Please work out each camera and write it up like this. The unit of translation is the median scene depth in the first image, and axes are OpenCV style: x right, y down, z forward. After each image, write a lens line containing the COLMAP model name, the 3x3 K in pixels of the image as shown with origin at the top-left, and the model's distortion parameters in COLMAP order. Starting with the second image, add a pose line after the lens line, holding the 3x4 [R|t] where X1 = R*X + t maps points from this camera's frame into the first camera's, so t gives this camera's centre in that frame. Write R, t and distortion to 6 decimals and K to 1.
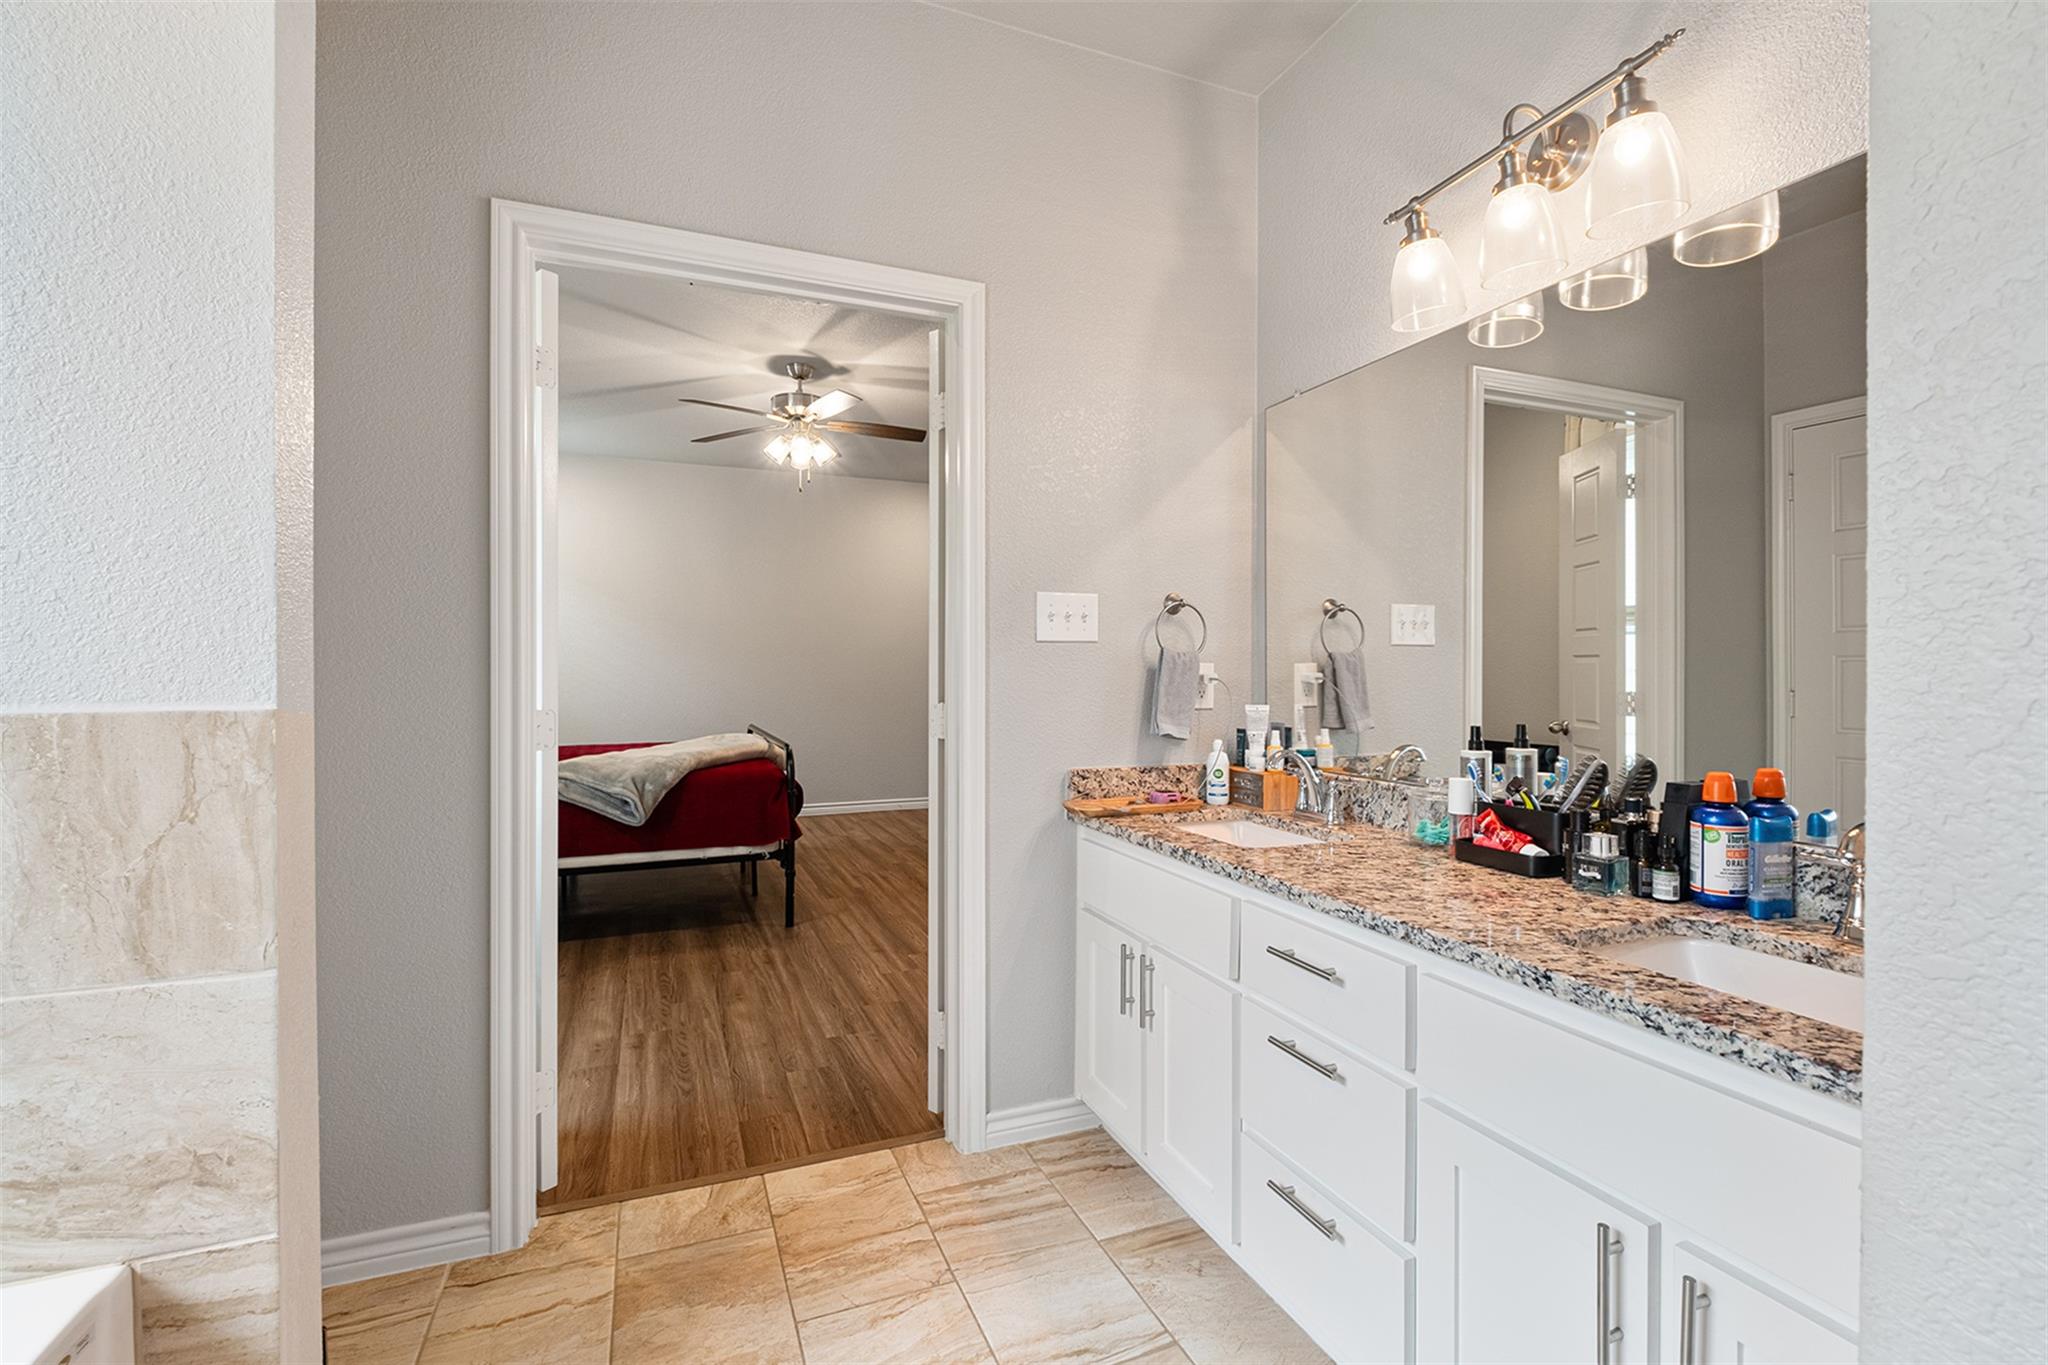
lens RADIAL K [[902.7, 0, 1018.6], [0, 902.7, 669.7], [0, 0, 1]] dist [0.004617, -0.005290]
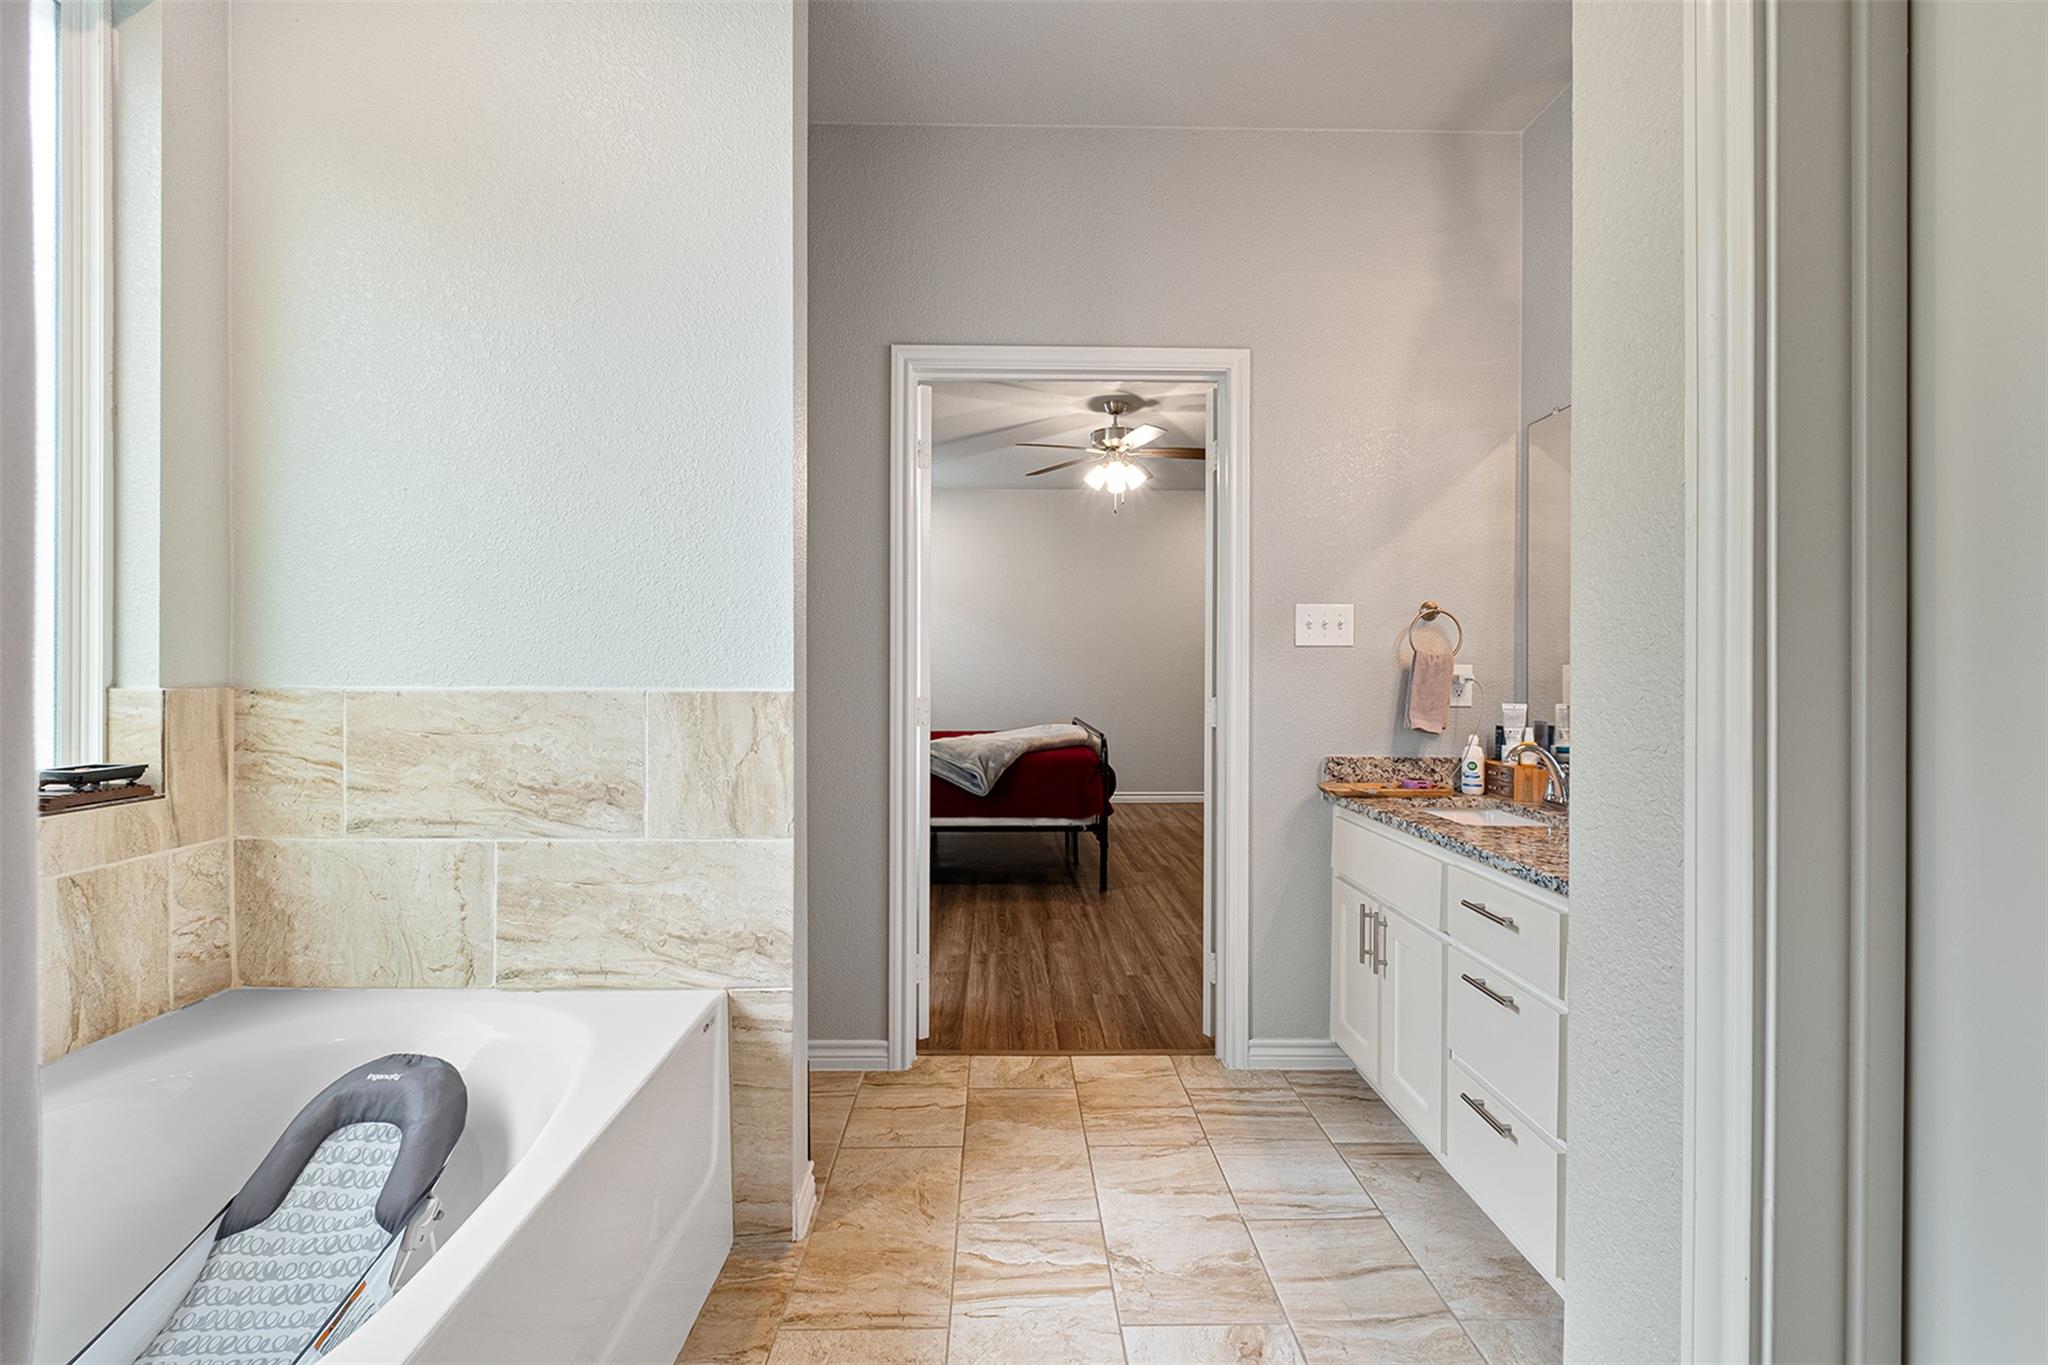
lens RADIAL K [[902.7, 0, 1008.6], [0, 902.7, 669.4], [0, 0, 1]] dist [0.004617, -0.005290]
pose [[0.931630, 0.003252, -0.363392, 0.096781], [-0.003204, 0.999995, 0.000734, -0.000651], [0.363393, 0.000480, 0.931636, -0.225988]]
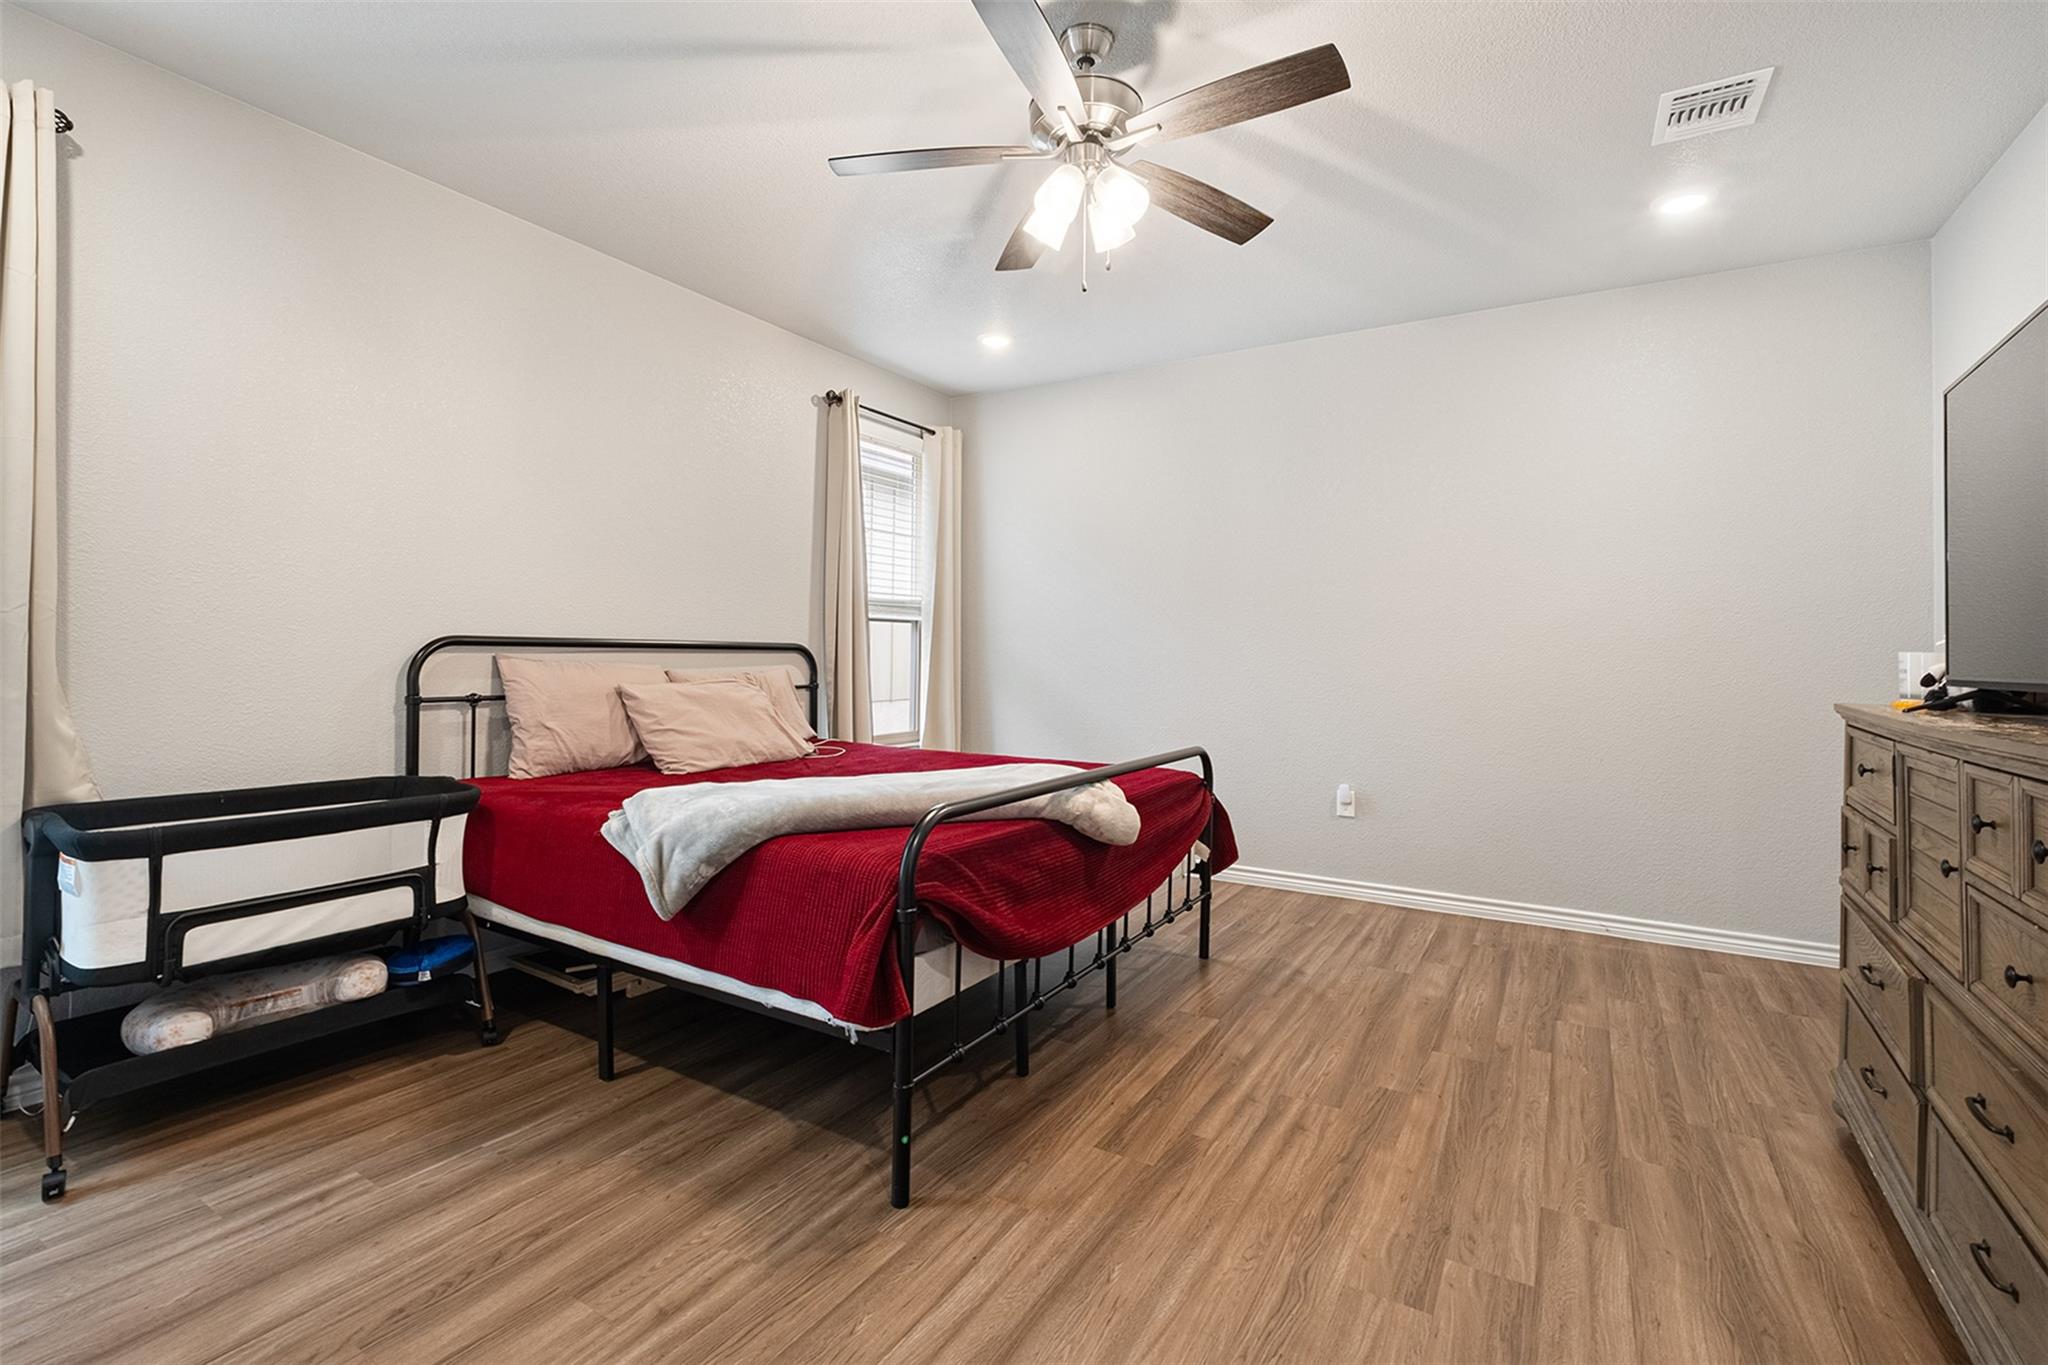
lens RADIAL K [[902.7, 0, 991.7], [0, 902.7, 649.1], [0, 0, 1]] dist [0.004617, -0.005290]
pose [[0.578000, 0.003993, -0.816027, 0.269504], [-0.012117, 0.999920, -0.003689, 0.003100], [0.815947, 0.012020, 0.578002, 1.385613]]
